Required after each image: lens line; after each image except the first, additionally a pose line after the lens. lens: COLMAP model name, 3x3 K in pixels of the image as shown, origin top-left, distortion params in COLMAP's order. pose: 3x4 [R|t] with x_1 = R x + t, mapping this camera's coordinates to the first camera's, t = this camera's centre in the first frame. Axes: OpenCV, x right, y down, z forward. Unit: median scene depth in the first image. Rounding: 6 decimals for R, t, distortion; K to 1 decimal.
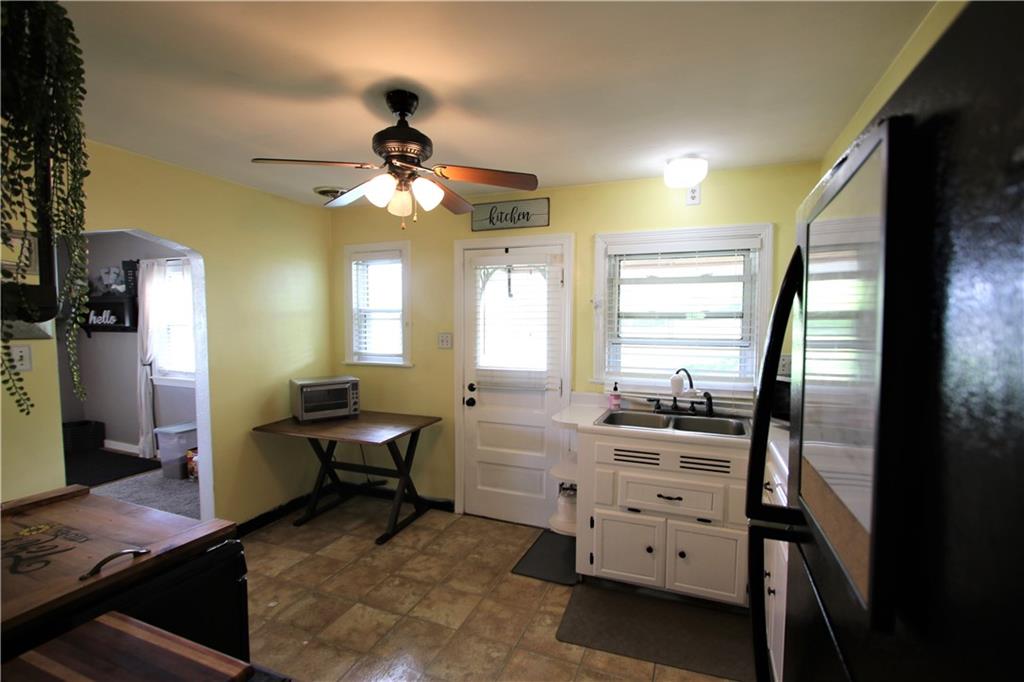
lens RADIAL K [[473.8, 0, 510.1], [0, 473.8, 347.9], [0, 0, 1]] dist [-0.021624, 0.003688]
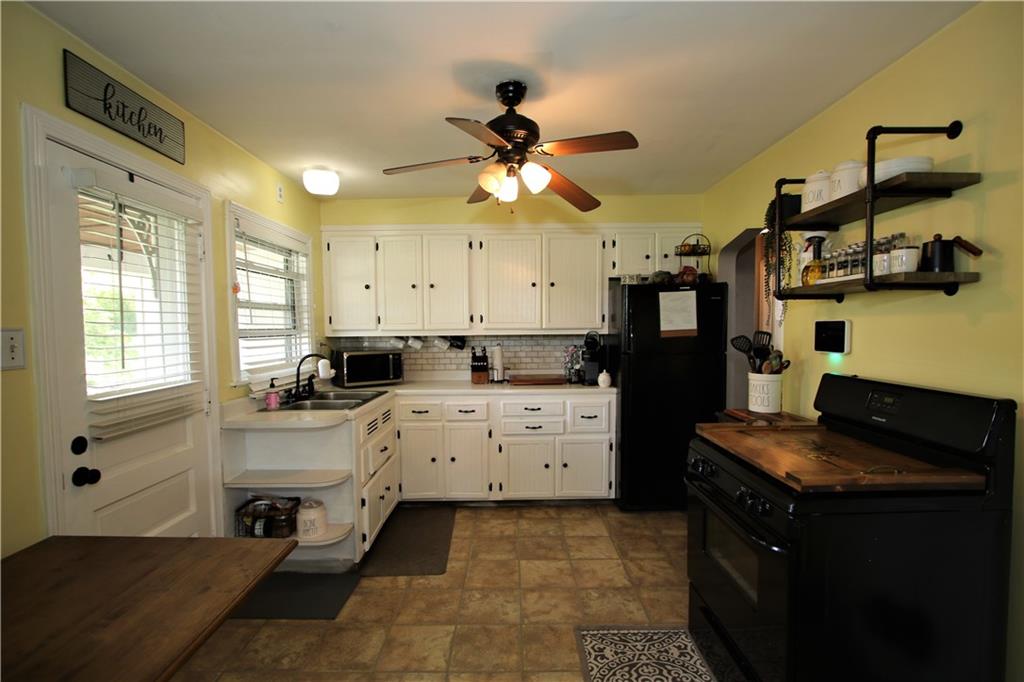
lens RADIAL K [[473.8, 0, 510.1], [0, 473.8, 347.9], [0, 0, 1]] dist [-0.021624, 0.003688]
pose [[-0.371307, -0.042775, 0.927524, -0.736583], [0.064455, 0.995341, 0.071706, -0.018957], [-0.926270, 0.086408, -0.366820, 0.865554]]
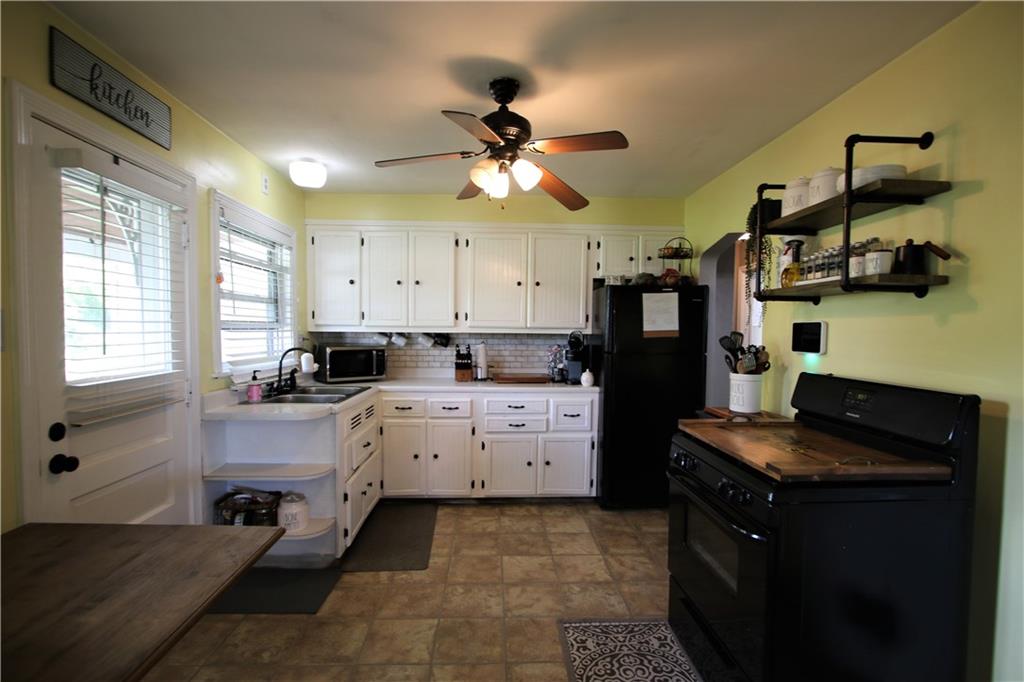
lens RADIAL K [[473.8, 0, 510.1], [0, 473.8, 347.9], [0, 0, 1]] dist [-0.021624, 0.003688]
pose [[-0.409732, -0.043751, 0.911156, -0.738721], [0.044128, 0.996729, 0.067703, -0.008055], [-0.911138, 0.067947, -0.406462, 0.879736]]
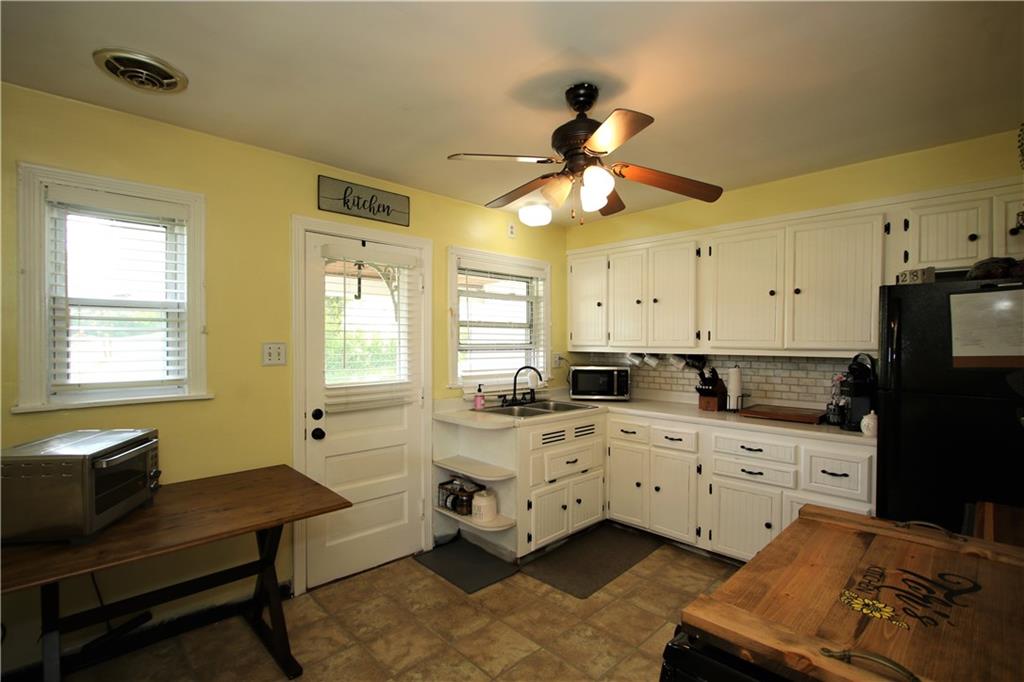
lens RADIAL K [[473.8, 0, 510.1], [0, 473.8, 347.9], [0, 0, 1]] dist [-0.021624, 0.003688]
pose [[0.408772, -0.016210, 0.912493, -0.717714], [0.054470, 0.998493, -0.006663, -0.000751], [-0.911010, 0.052427, 0.409039, 0.460565]]
